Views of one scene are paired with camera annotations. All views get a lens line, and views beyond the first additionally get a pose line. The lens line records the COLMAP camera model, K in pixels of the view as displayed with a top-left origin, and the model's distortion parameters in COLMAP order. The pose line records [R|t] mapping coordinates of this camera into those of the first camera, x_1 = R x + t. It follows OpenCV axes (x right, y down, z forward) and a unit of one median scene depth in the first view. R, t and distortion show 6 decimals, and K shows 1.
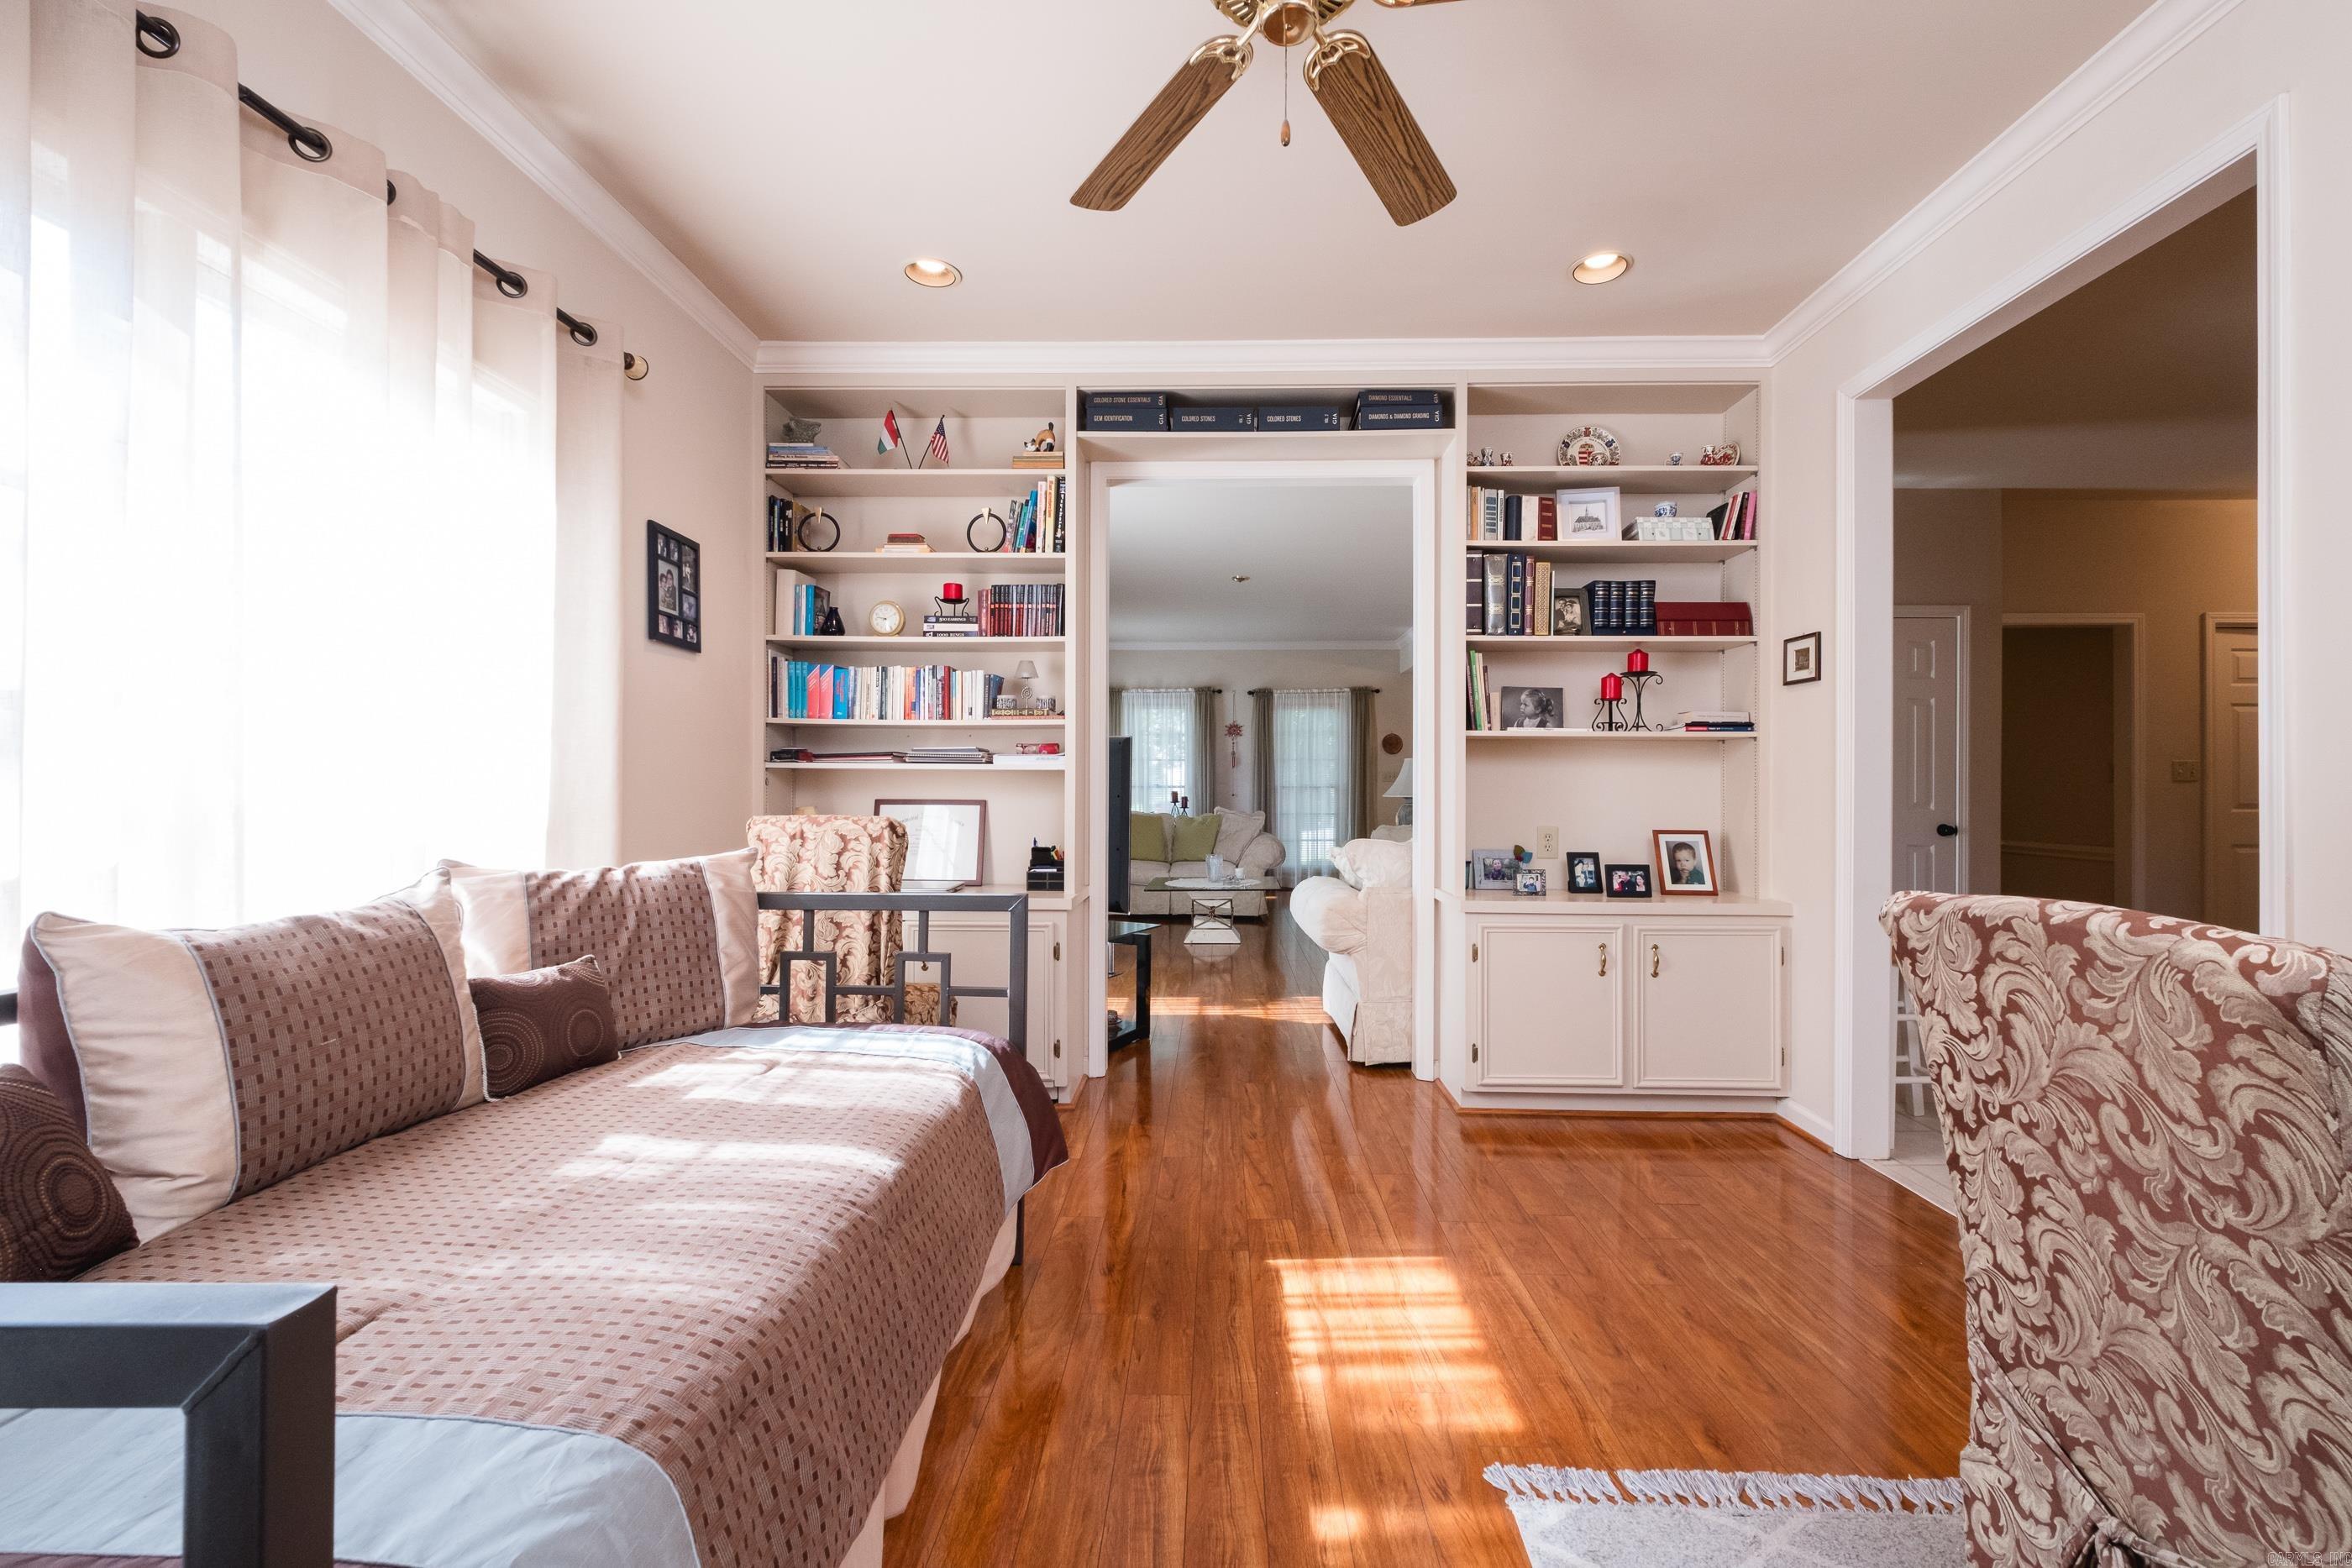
lens RADIAL K [[1045.8, 0, 1202.4], [0, 1045.8, 780.2], [0, 0, 1]] dist [-0.001846, -0.000982]
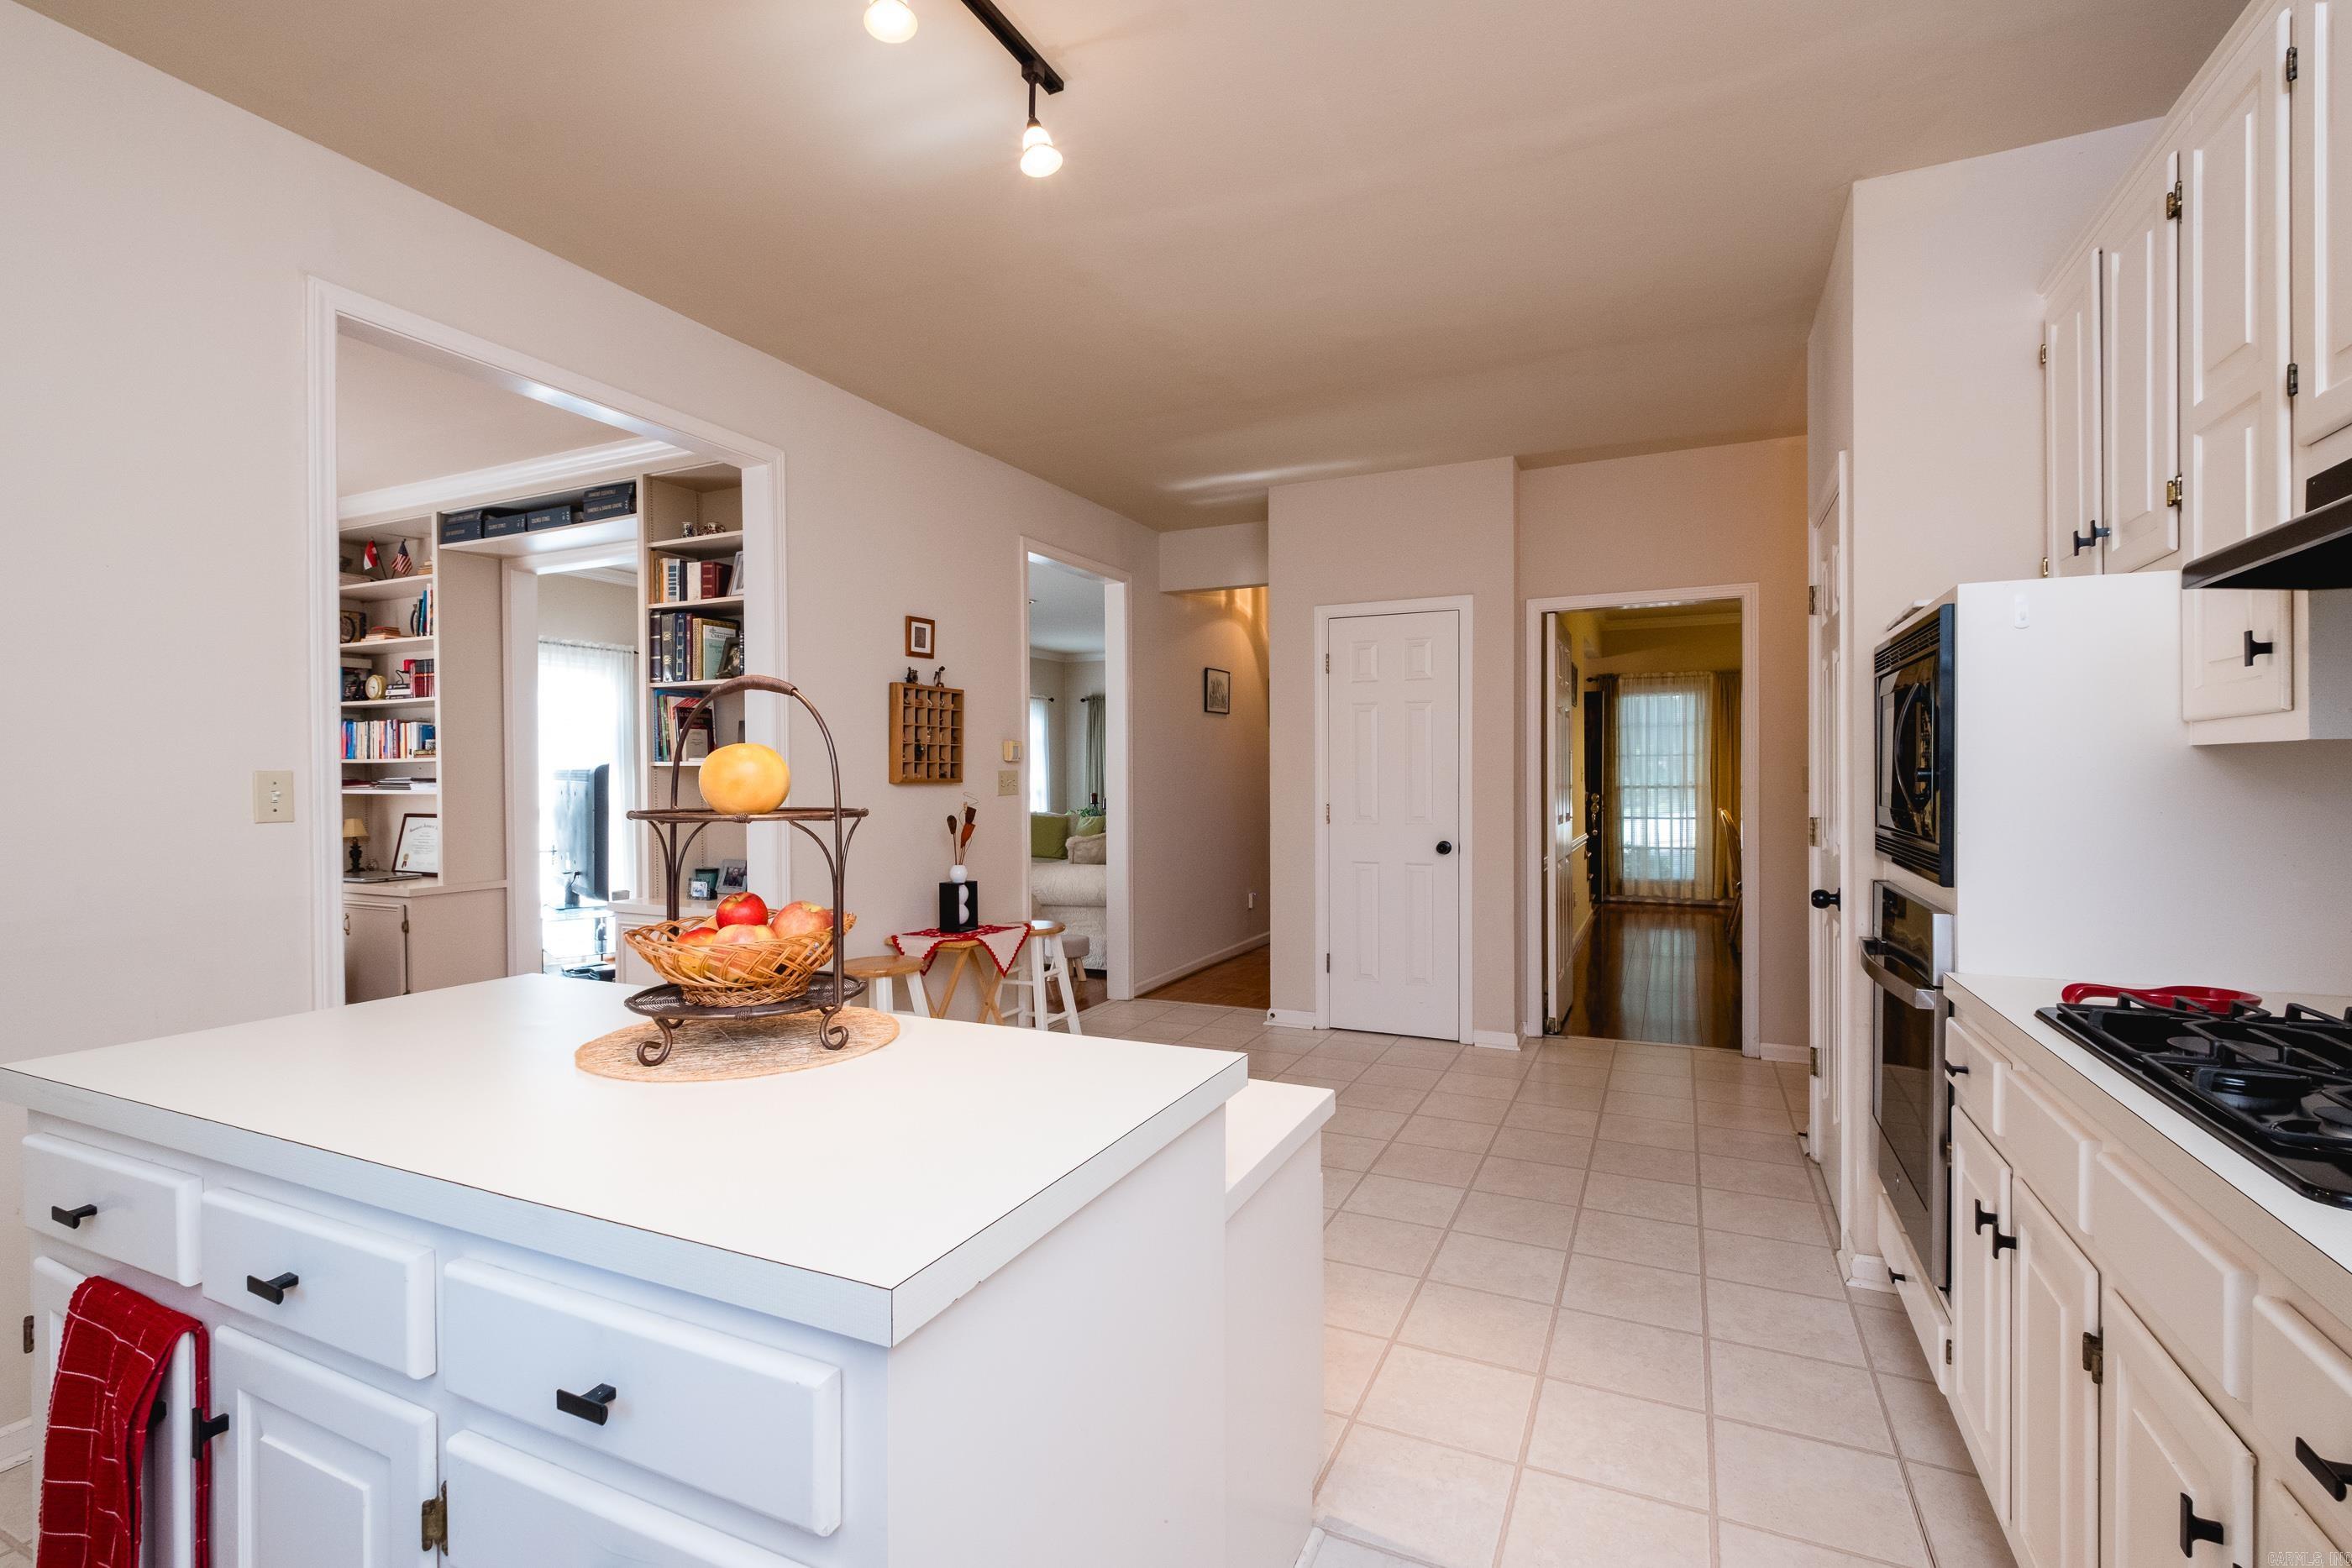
lens RADIAL K [[1045.8, 0, 1202.4], [0, 1045.8, 780.2], [0, 0, 1]] dist [-0.001846, -0.000982]
pose [[0.919455, -0.005886, -0.393152, 1.302155], [0.008423, 0.999953, 0.004728, -0.025972], [0.393105, -0.007659, 0.919461, 0.137211]]
